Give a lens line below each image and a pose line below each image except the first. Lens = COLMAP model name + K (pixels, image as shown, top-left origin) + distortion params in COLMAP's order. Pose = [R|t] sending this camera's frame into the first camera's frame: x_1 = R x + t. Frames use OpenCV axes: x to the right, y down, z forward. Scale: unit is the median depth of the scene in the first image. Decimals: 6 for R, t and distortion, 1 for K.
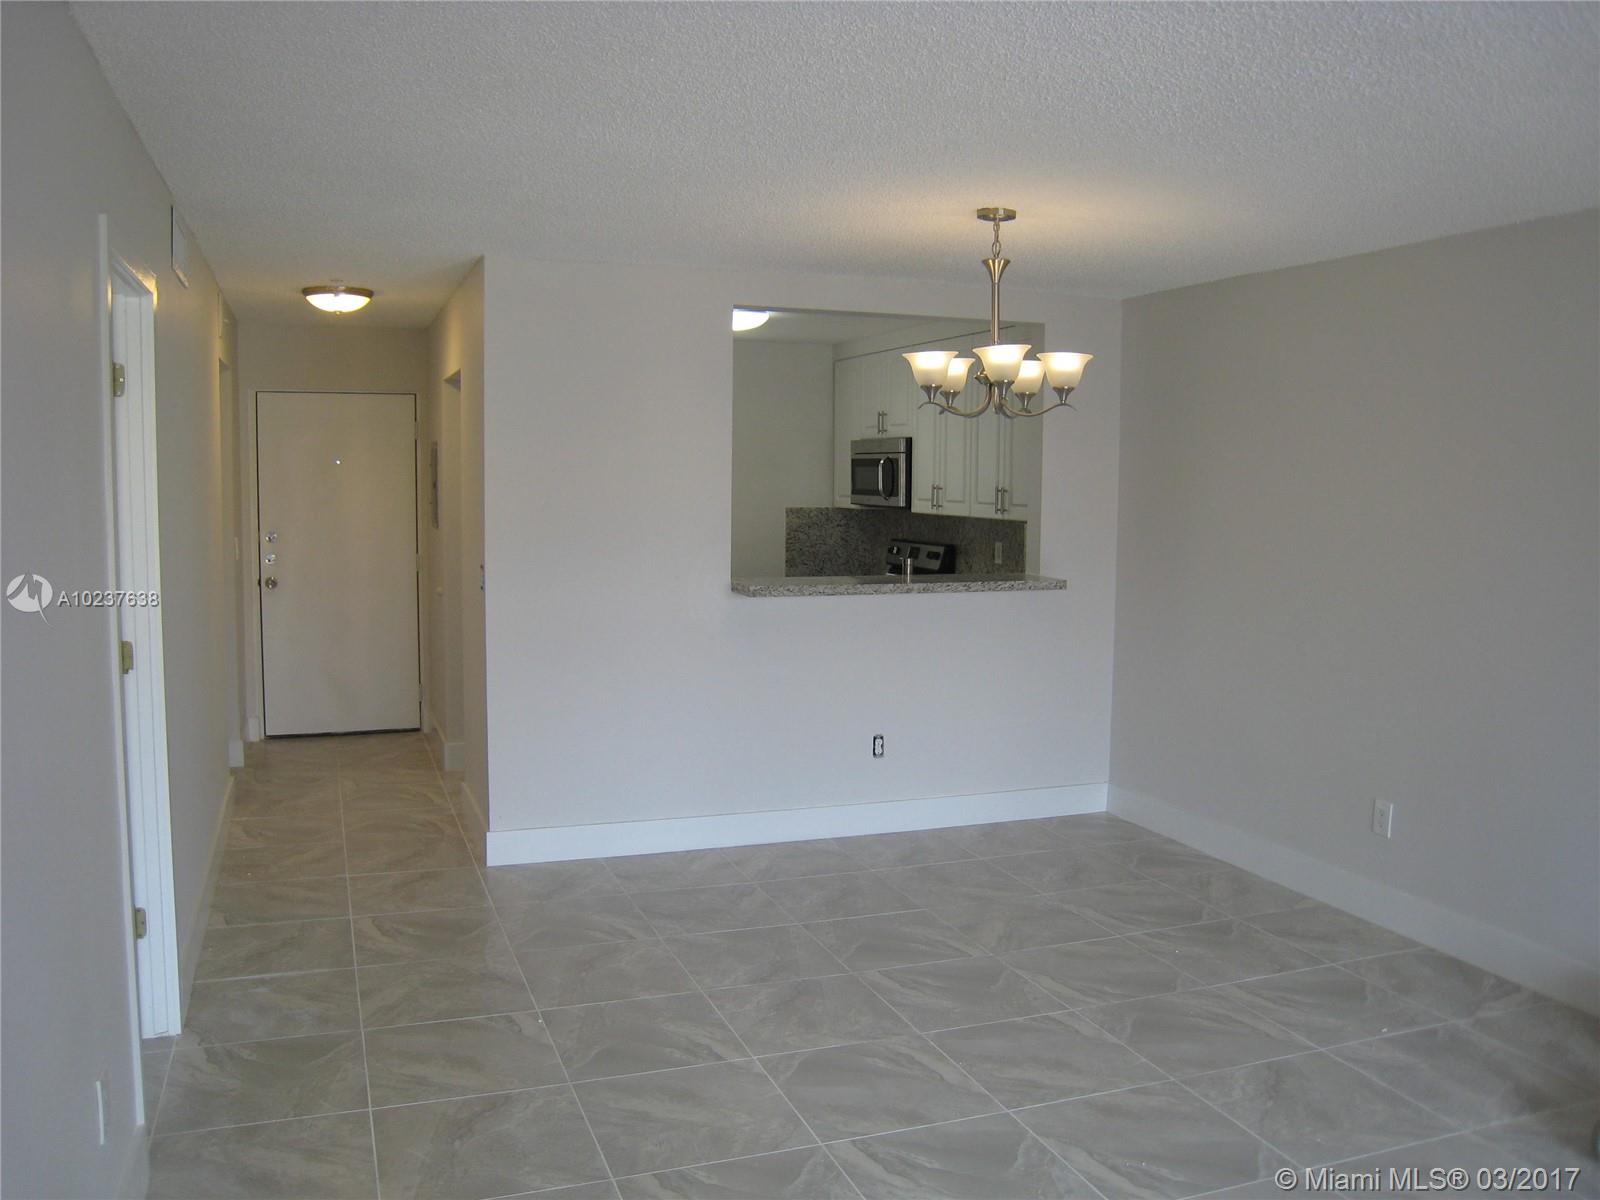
lens RADIAL K [[1315.2, 0, 800.0], [0, 1315.2, 600.0], [0, 0, 1]] dist [-0.098800, 0.007463]
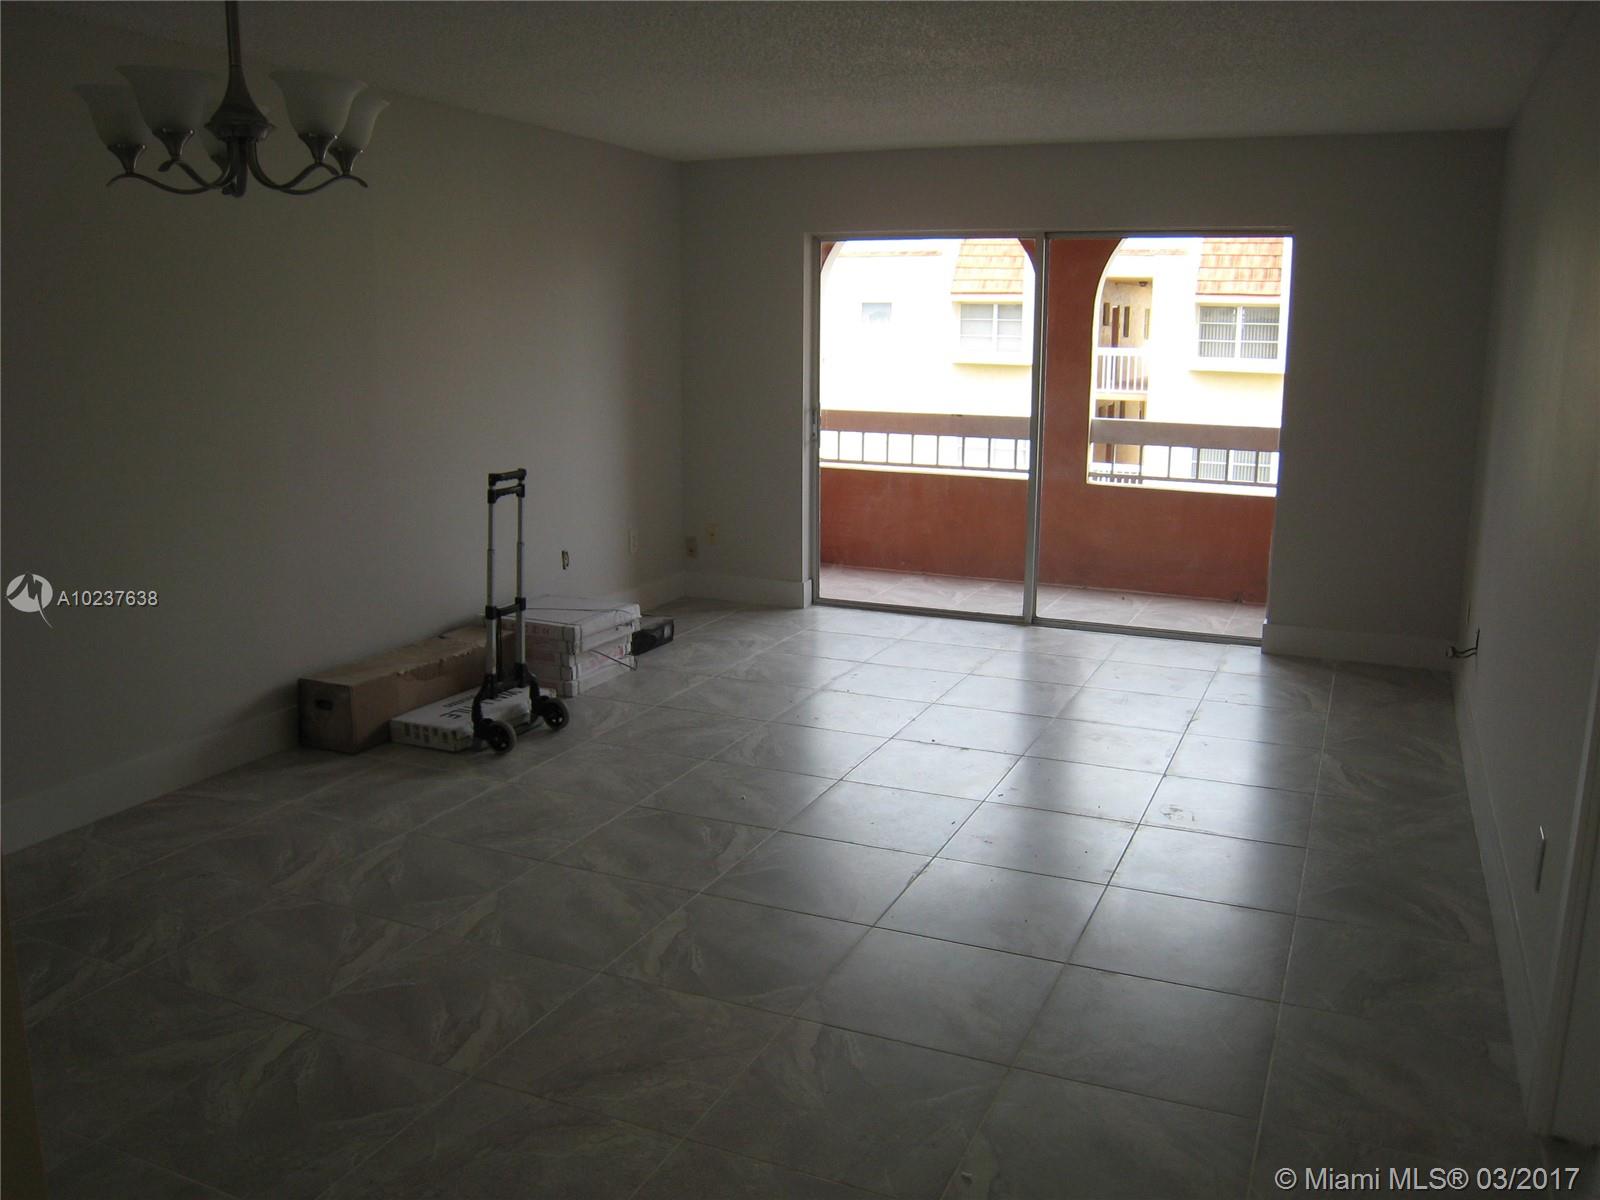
lens RADIAL K [[1315.2, 0, 800.0], [0, 1315.2, 600.0], [0, 0, 1]] dist [-0.098800, 0.007463]
pose [[-0.709690, -0.166220, 0.684624, -0.393076], [0.050113, 0.957397, 0.284394, -0.096031], [-0.702729, 0.236140, -0.671126, 1.039301]]
